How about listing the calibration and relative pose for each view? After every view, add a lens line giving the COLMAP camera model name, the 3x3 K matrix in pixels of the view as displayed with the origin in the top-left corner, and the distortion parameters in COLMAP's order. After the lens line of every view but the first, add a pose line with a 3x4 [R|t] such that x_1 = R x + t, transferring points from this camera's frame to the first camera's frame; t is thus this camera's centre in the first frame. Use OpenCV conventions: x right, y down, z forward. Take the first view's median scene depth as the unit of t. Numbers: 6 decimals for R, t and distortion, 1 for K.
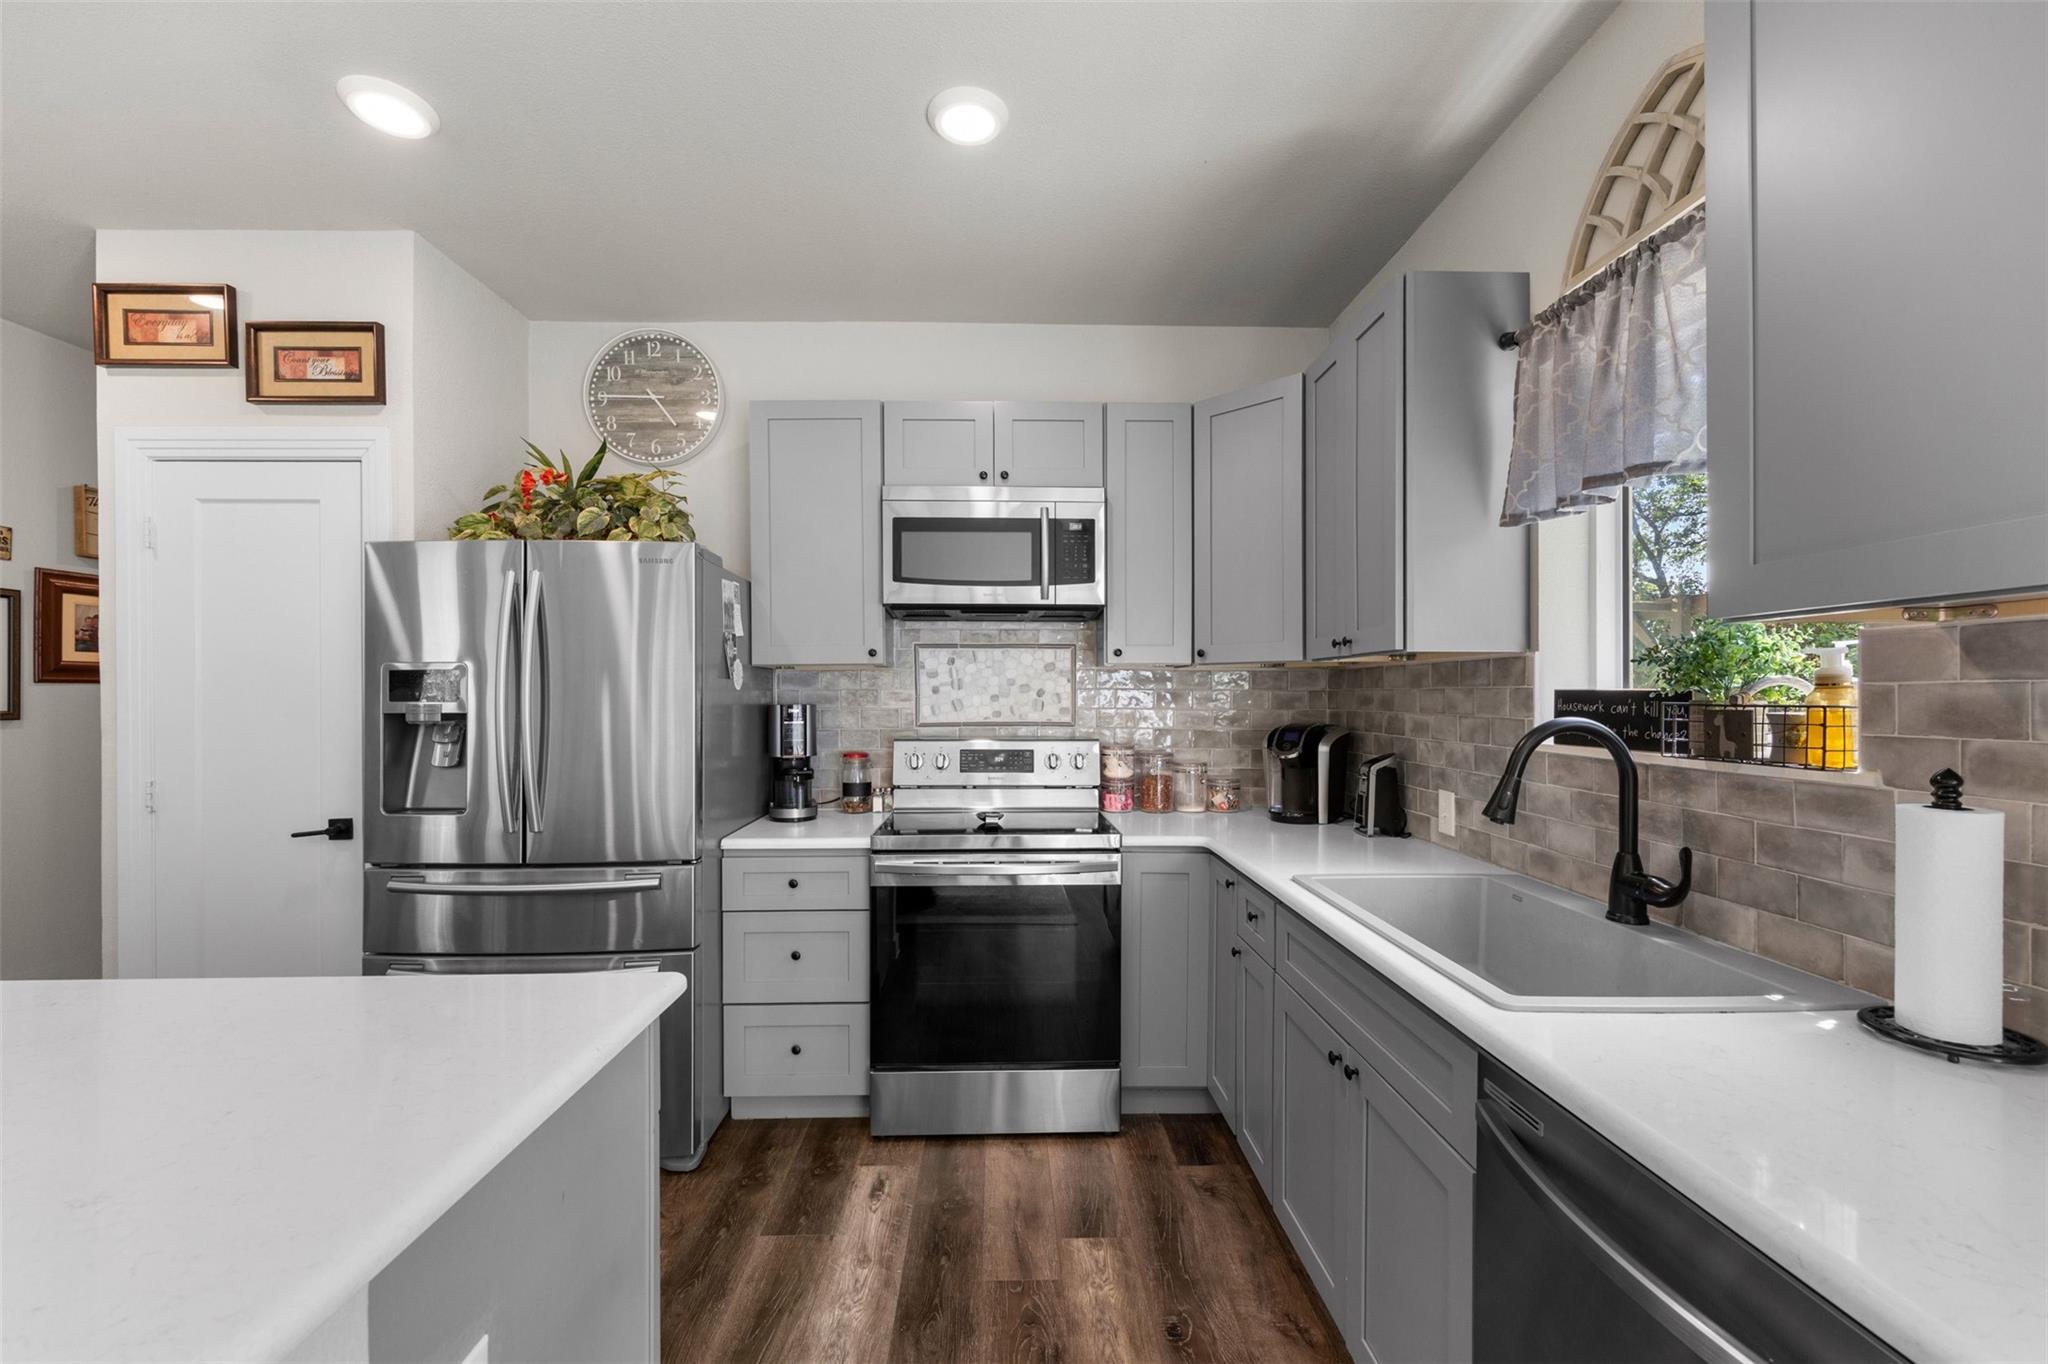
lens RADIAL K [[826.8, 0, 1023.1], [0, 826.8, 695.0], [0, 0, 1]] dist [-0.000914, -0.000144]
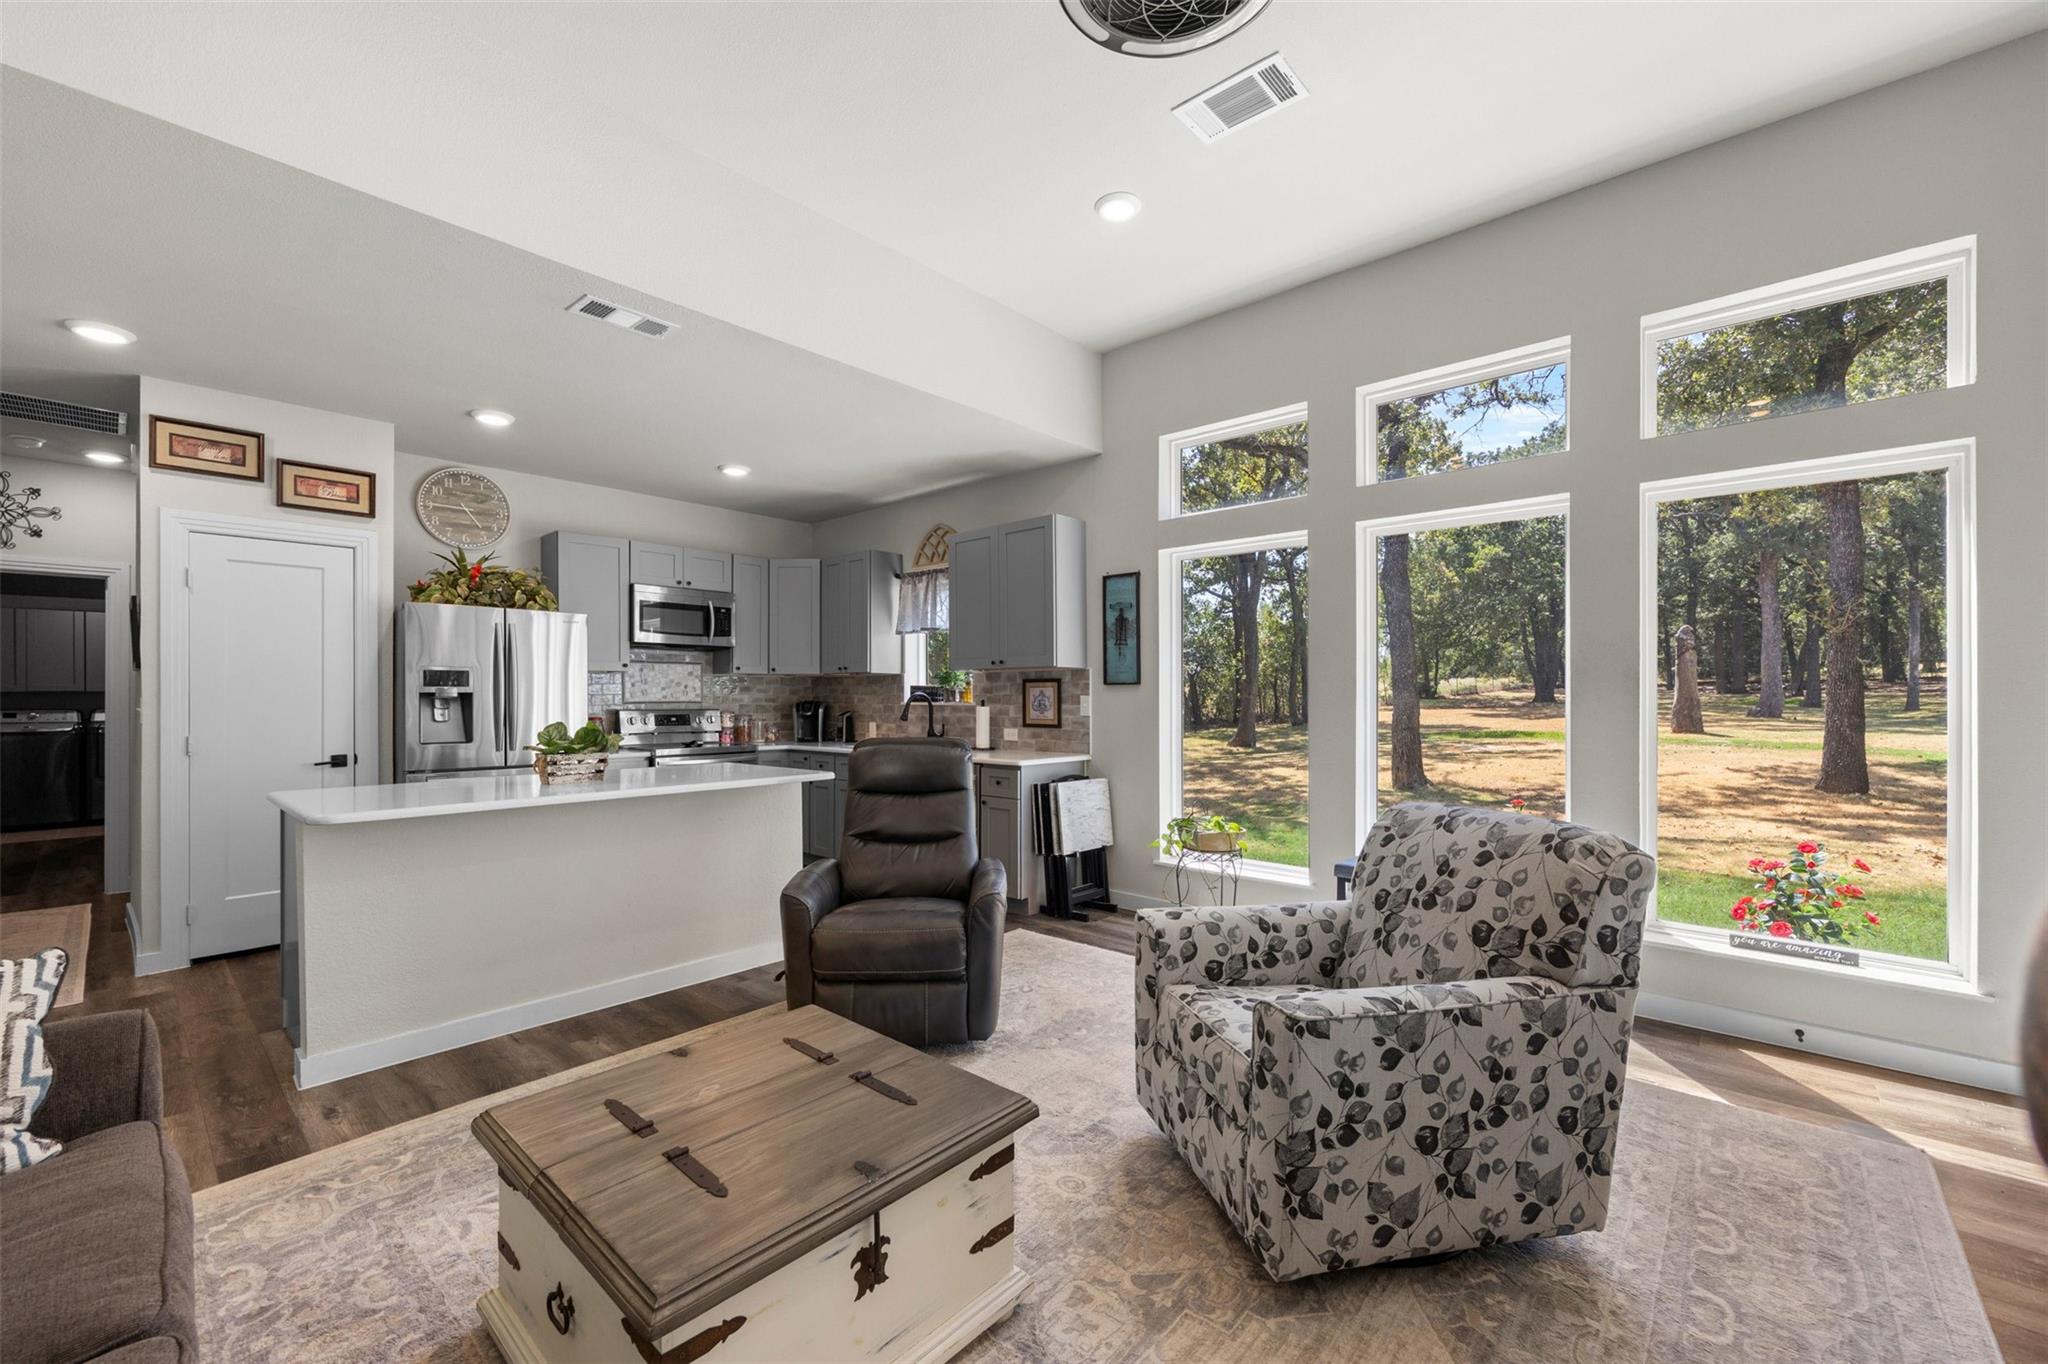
lens RADIAL K [[826.8, 0, 1023.9], [0, 826.8, 691.8], [0, 0, 1]] dist [-0.000914, -0.000144]
pose [[0.687238, 0.005010, 0.726415, -1.101433], [0.000693, 0.999971, -0.007552, 0.032338], [-0.726432, 0.005693, 0.687214, -1.221025]]
